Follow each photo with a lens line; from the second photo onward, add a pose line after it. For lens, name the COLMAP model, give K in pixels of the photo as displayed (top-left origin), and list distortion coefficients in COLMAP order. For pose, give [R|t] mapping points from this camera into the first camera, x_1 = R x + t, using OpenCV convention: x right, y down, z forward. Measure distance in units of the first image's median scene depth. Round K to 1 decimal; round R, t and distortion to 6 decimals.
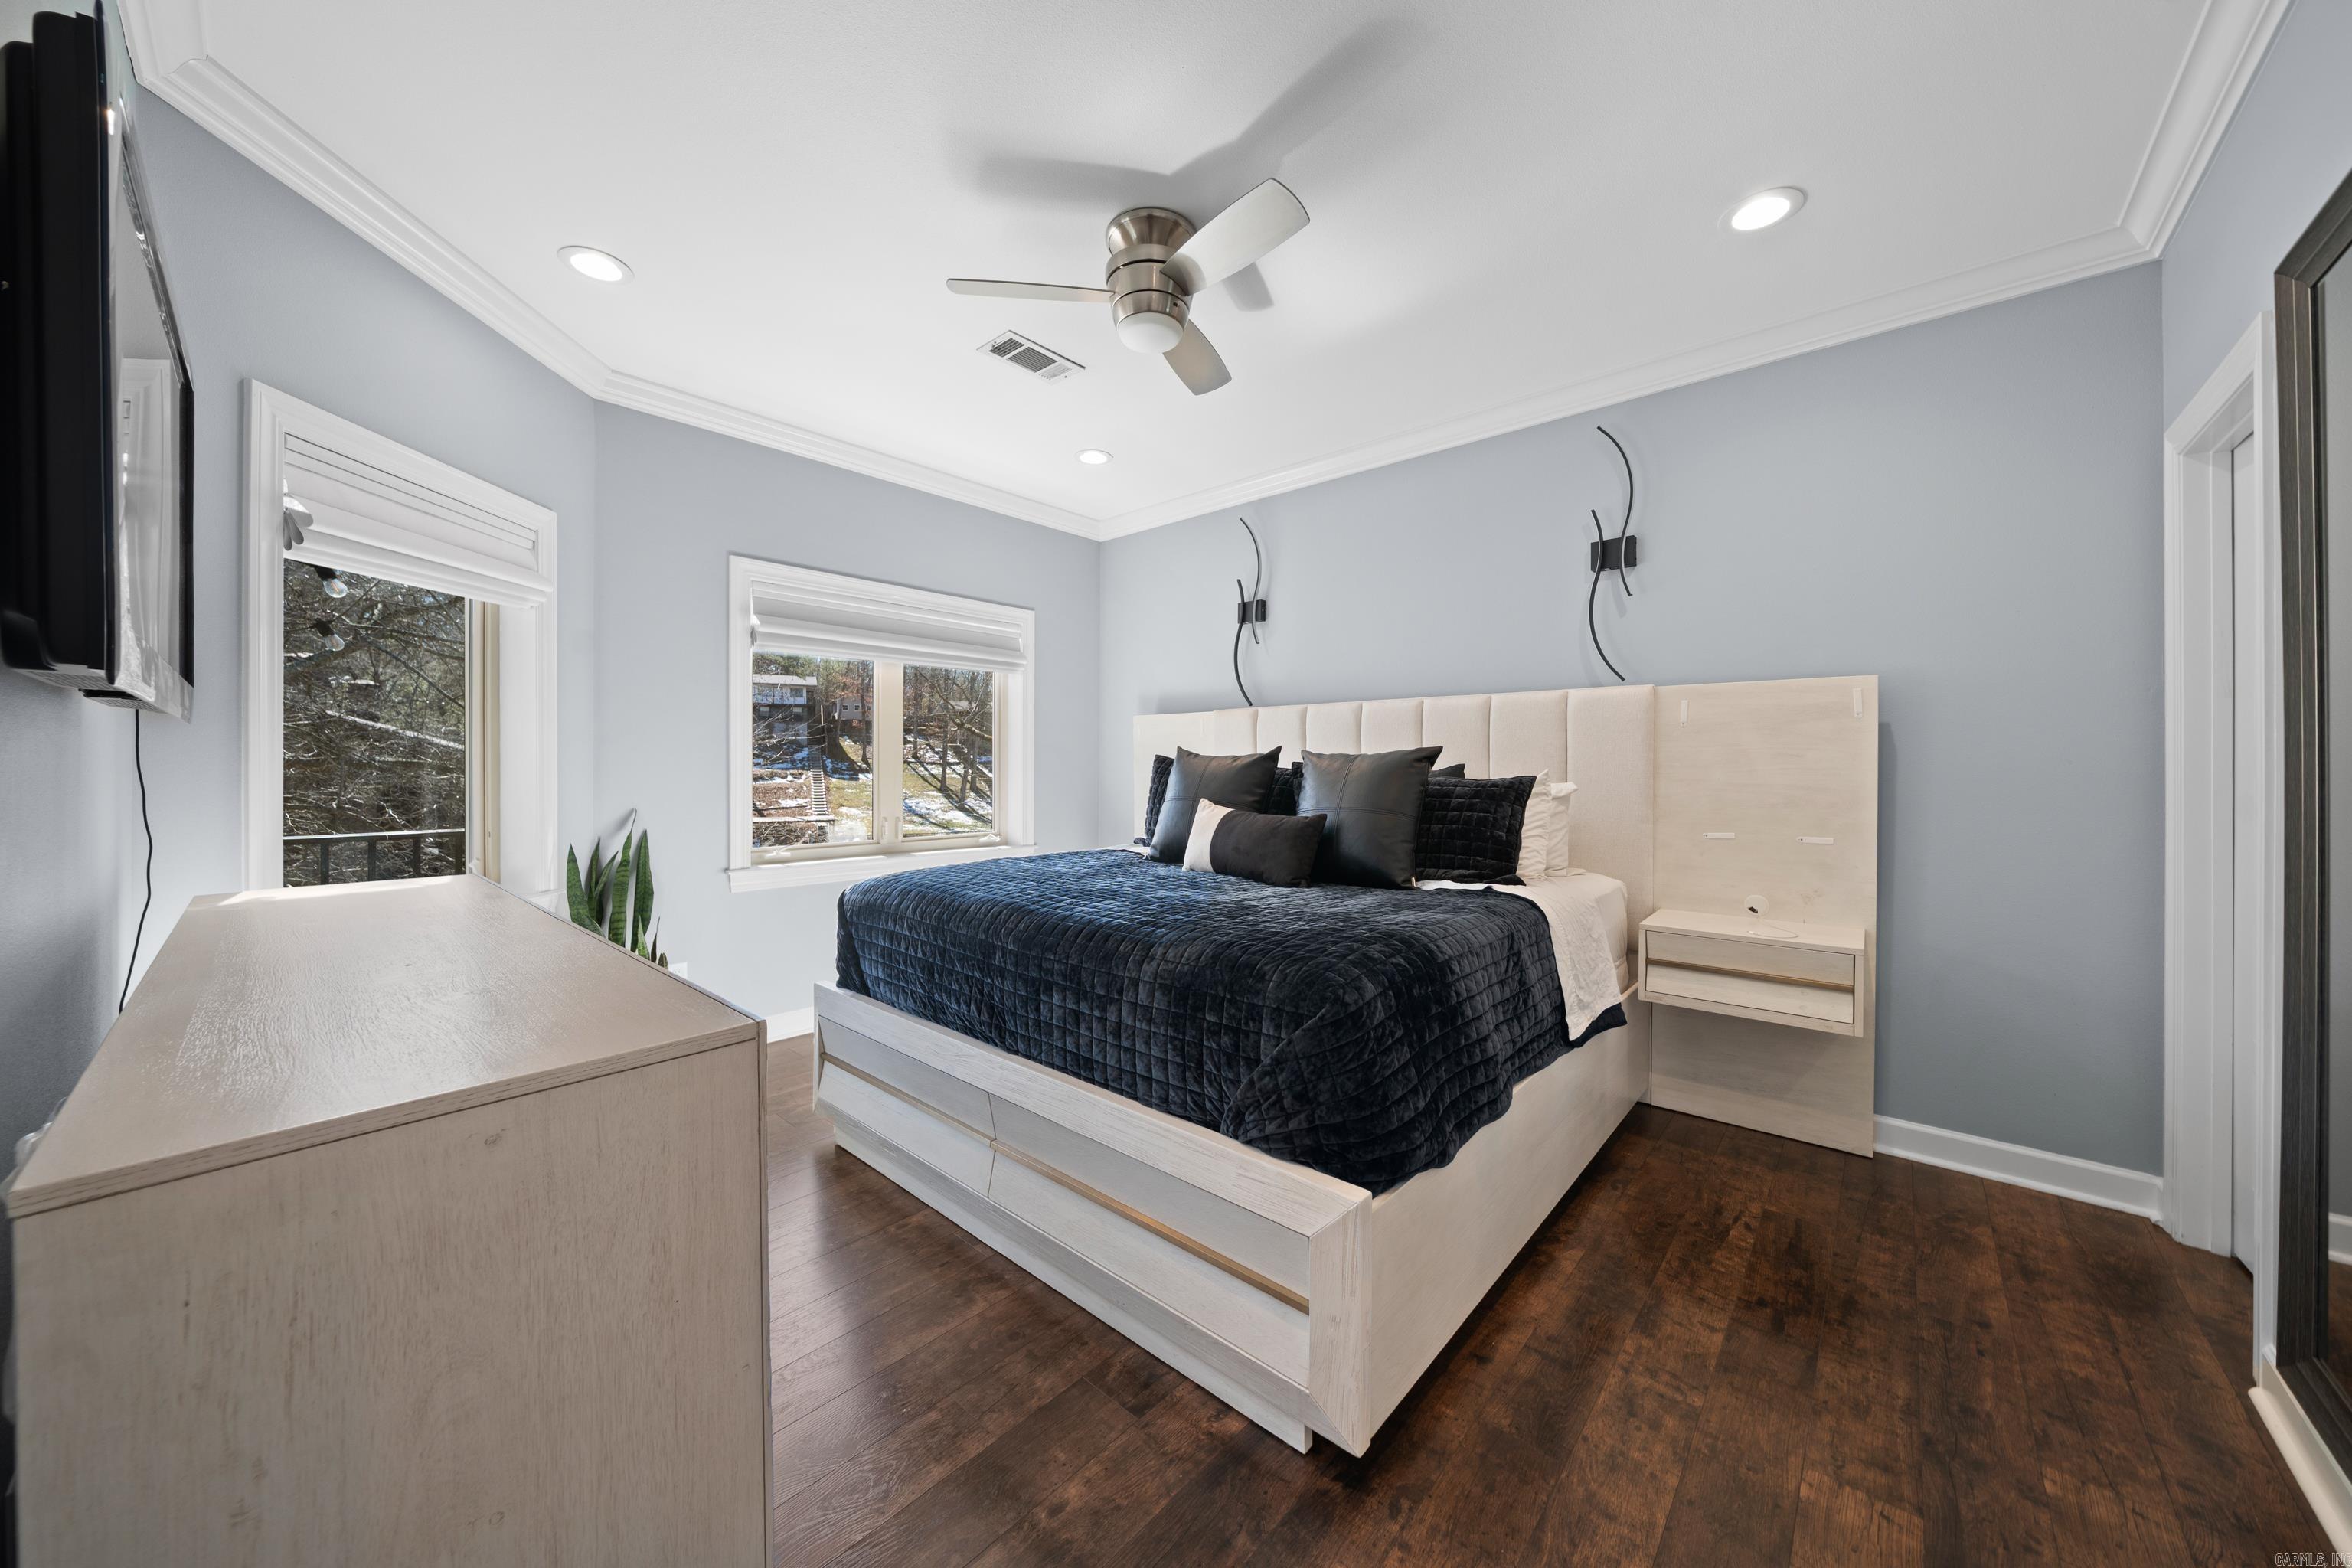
lens RADIAL K [[814.9, 0, 1176.0], [0, 814.9, 784.0], [0, 0, 1]] dist [-0.000561, 0.000086]
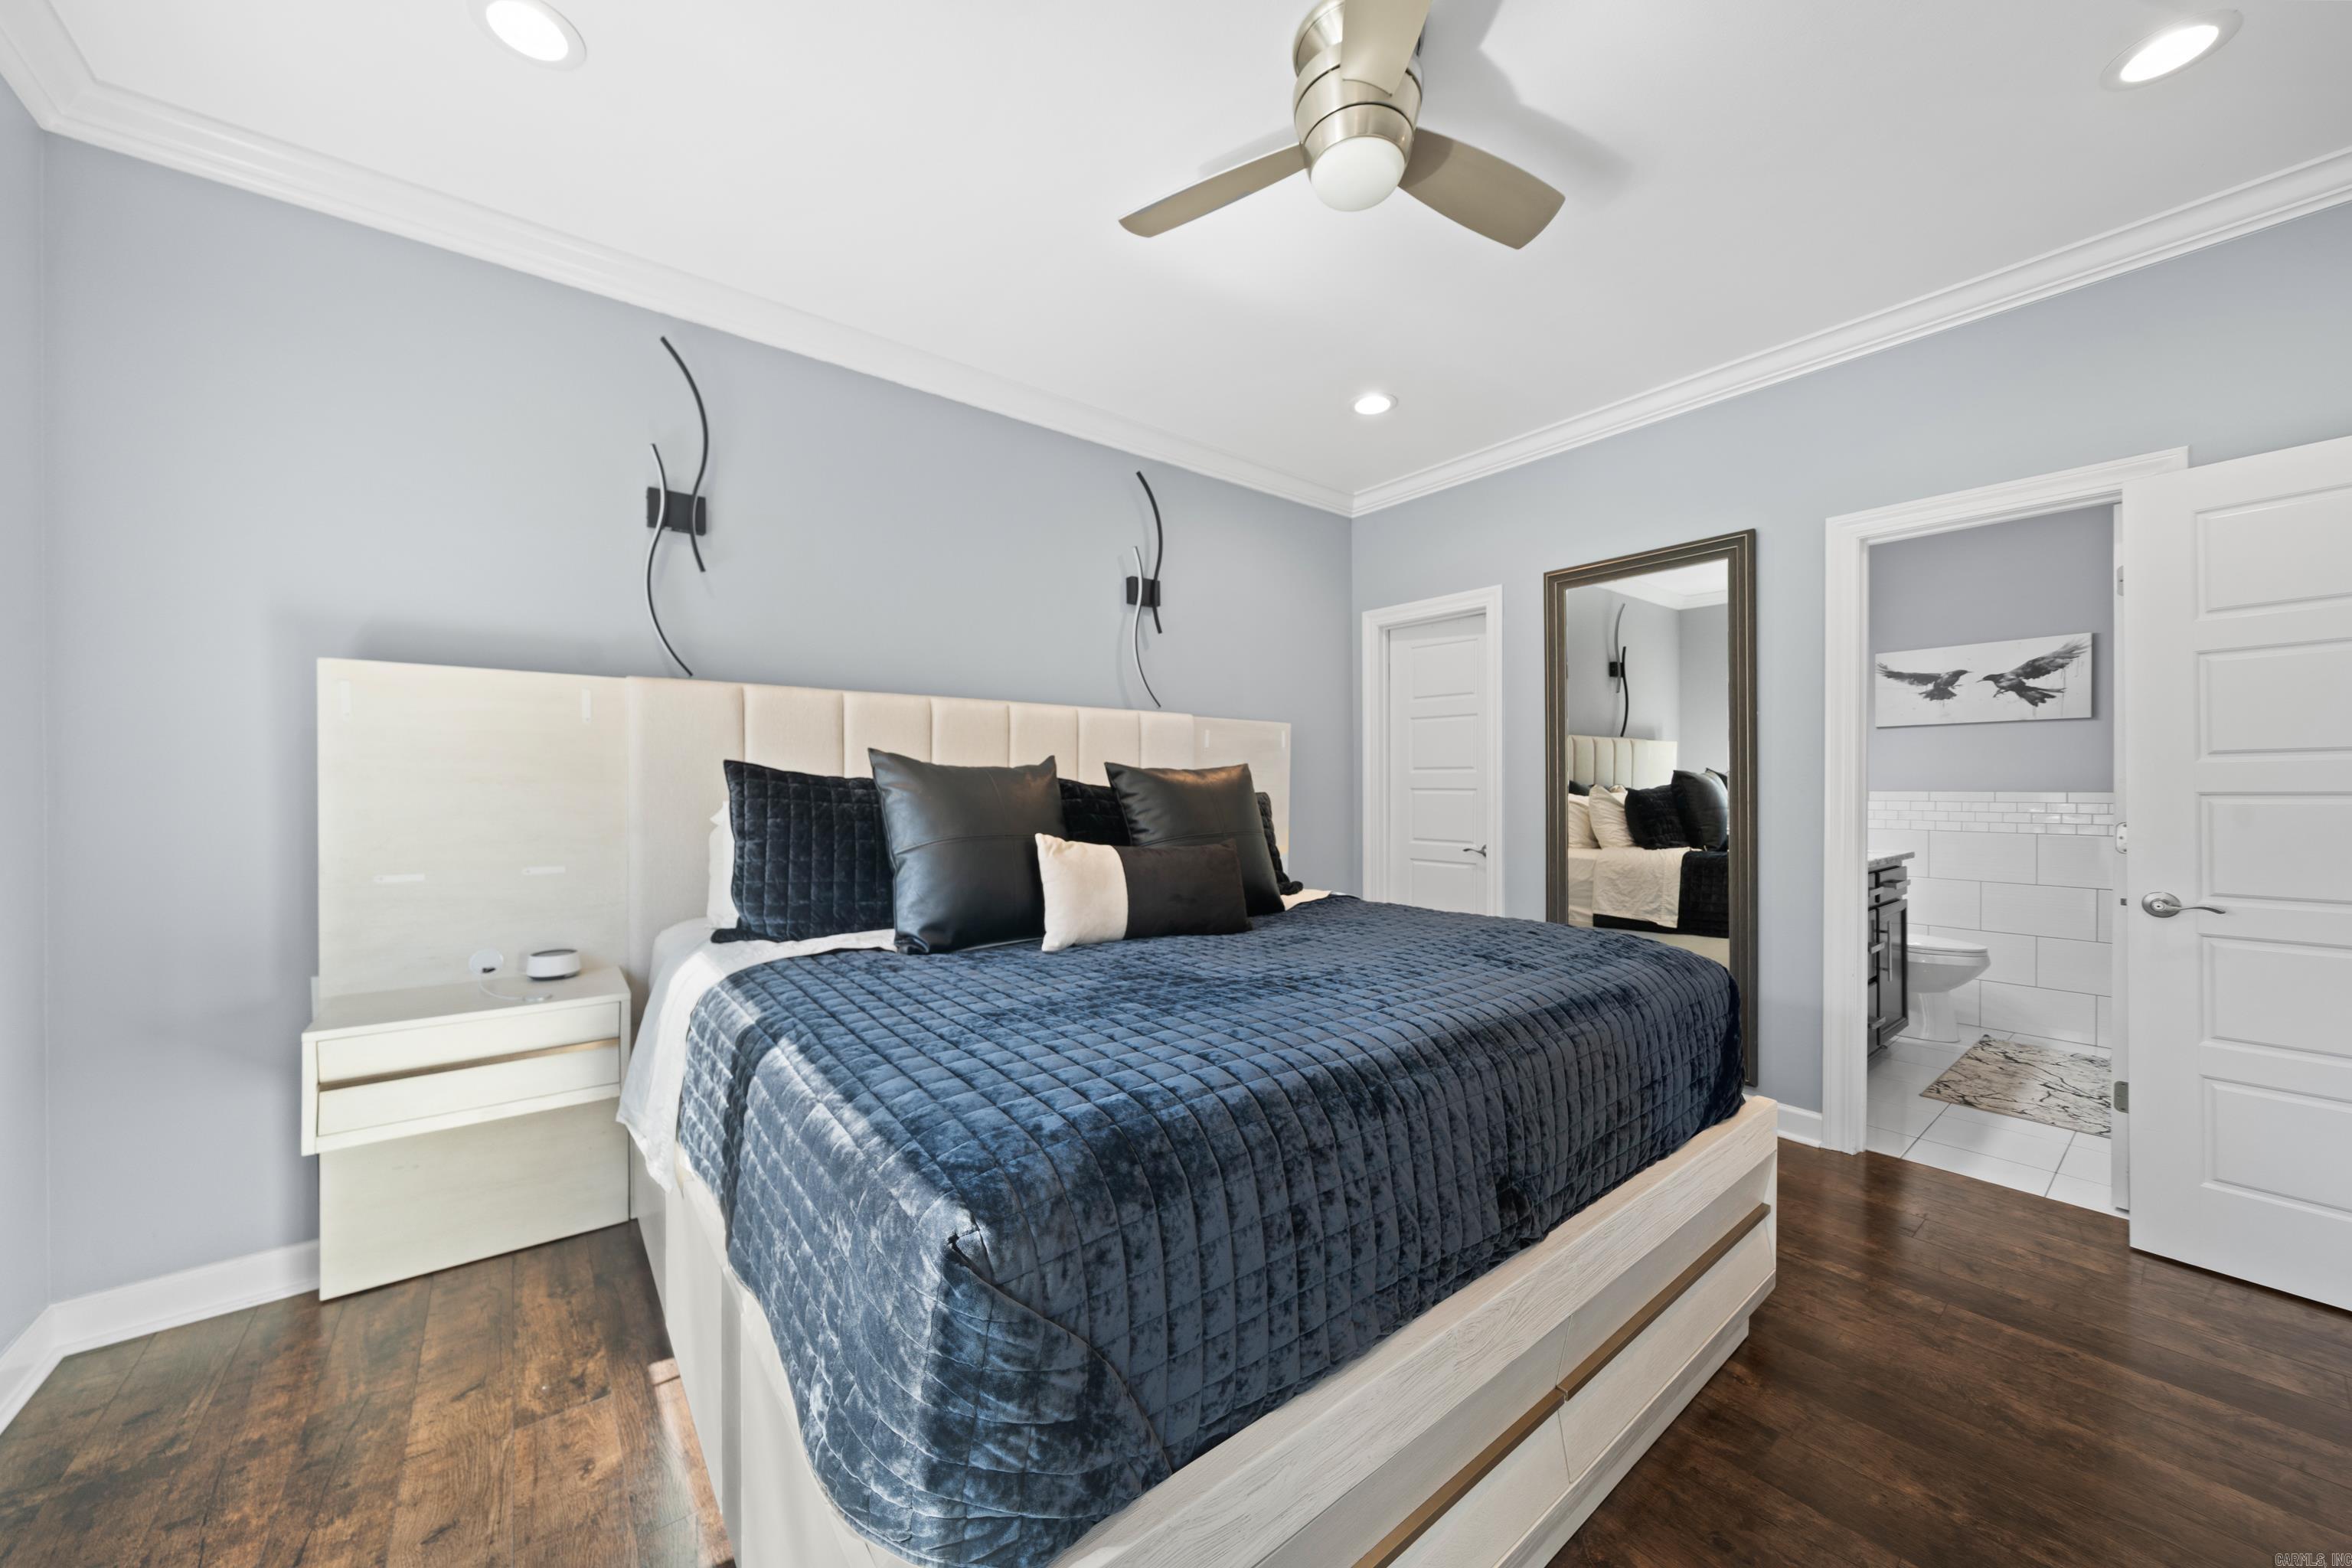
lens RADIAL K [[814.9, 0, 1176.0], [0, 814.9, 784.0], [0, 0, 1]] dist [-0.000561, 0.000086]
pose [[0.170252, -0.009309, 0.985357, -0.702829], [0.010729, 0.999914, 0.007592, -0.033950], [-0.985342, 0.009279, 0.170337, 0.931239]]
